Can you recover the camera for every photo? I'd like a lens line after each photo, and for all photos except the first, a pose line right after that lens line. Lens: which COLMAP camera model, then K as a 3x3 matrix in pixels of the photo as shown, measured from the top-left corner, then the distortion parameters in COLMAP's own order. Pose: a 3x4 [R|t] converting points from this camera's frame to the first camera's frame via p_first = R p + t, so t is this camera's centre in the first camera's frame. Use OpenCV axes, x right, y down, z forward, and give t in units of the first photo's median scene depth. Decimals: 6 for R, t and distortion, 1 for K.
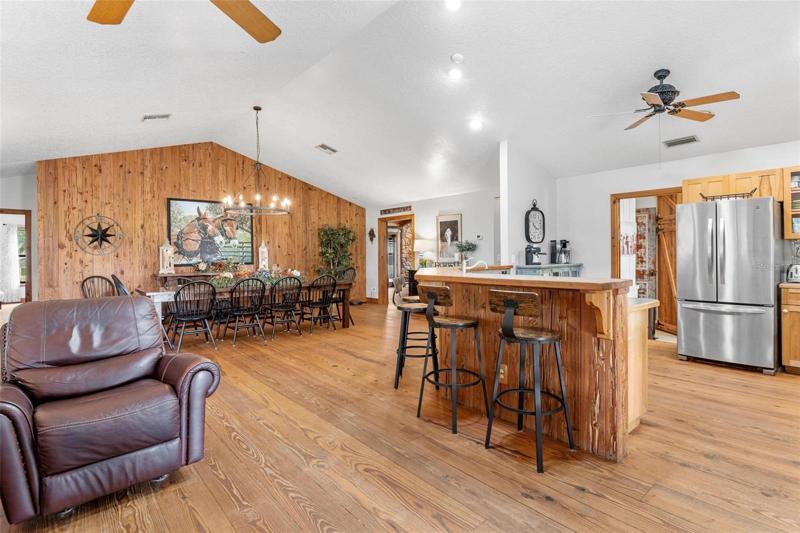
lens RADIAL K [[401.8, 0, 401.3], [0, 401.8, 256.6], [0, 0, 1]] dist [-0.005012, -0.001159]
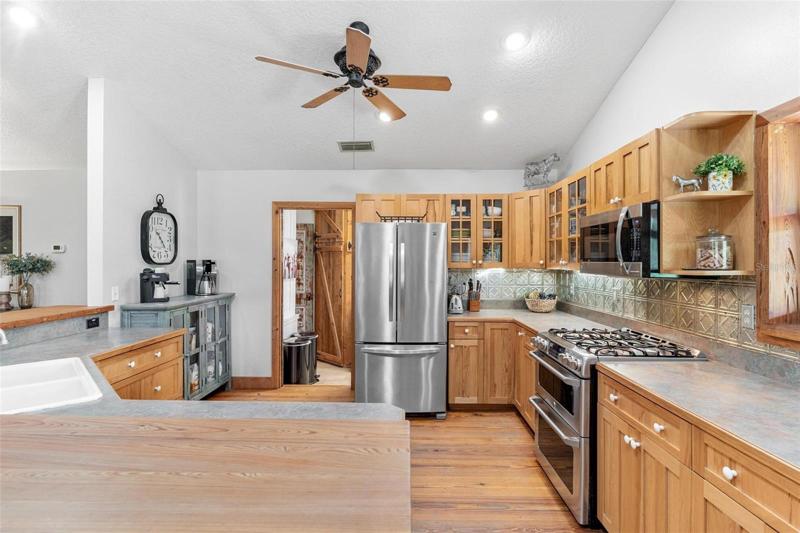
lens RADIAL K [[395.2, 0, 400.0], [0, 395.2, 266.5], [0, 0, 1]] dist [0.001829, -0.000327]
pose [[0.666240, 0.004729, 0.745723, 0.105647], [-0.006866, 0.999976, -0.000207, -0.028100], [-0.745706, -0.004983, 0.666256, 0.267983]]
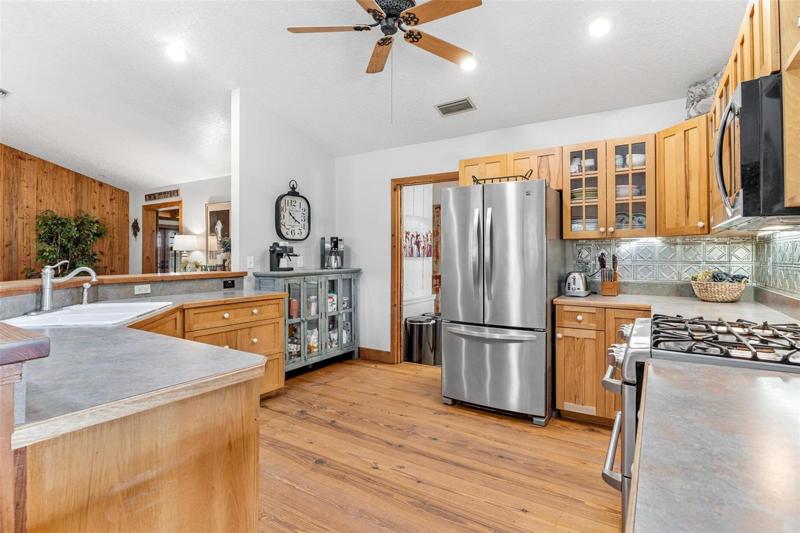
lens RADIAL K [[401.8, 0, 401.3], [0, 401.8, 256.6], [0, 0, 1]] dist [-0.005012, -0.001159]
pose [[0.955542, 0.008862, 0.294723, 0.261420], [-0.008109, 0.999960, -0.003775, -0.002898], [-0.294744, 0.001217, 0.955575, 0.213772]]
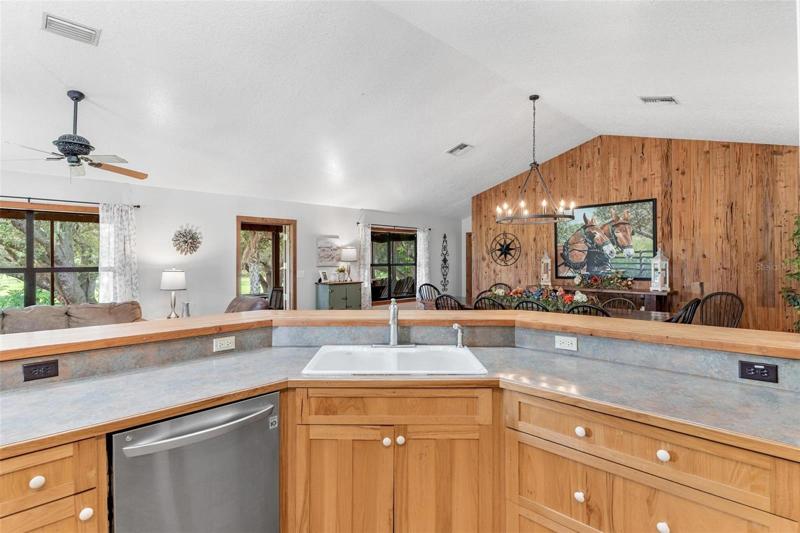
lens RADIAL K [[401.1, 0, 387.0], [0, 401.1, 260.9], [0, 0, 1]] dist [-0.002169, -0.000484]
pose [[0.057822, 0.010023, -0.998277, 0.409689], [0.000545, 0.999949, 0.010072, -0.030212], [0.998327, -0.001126, 0.057814, 0.566886]]
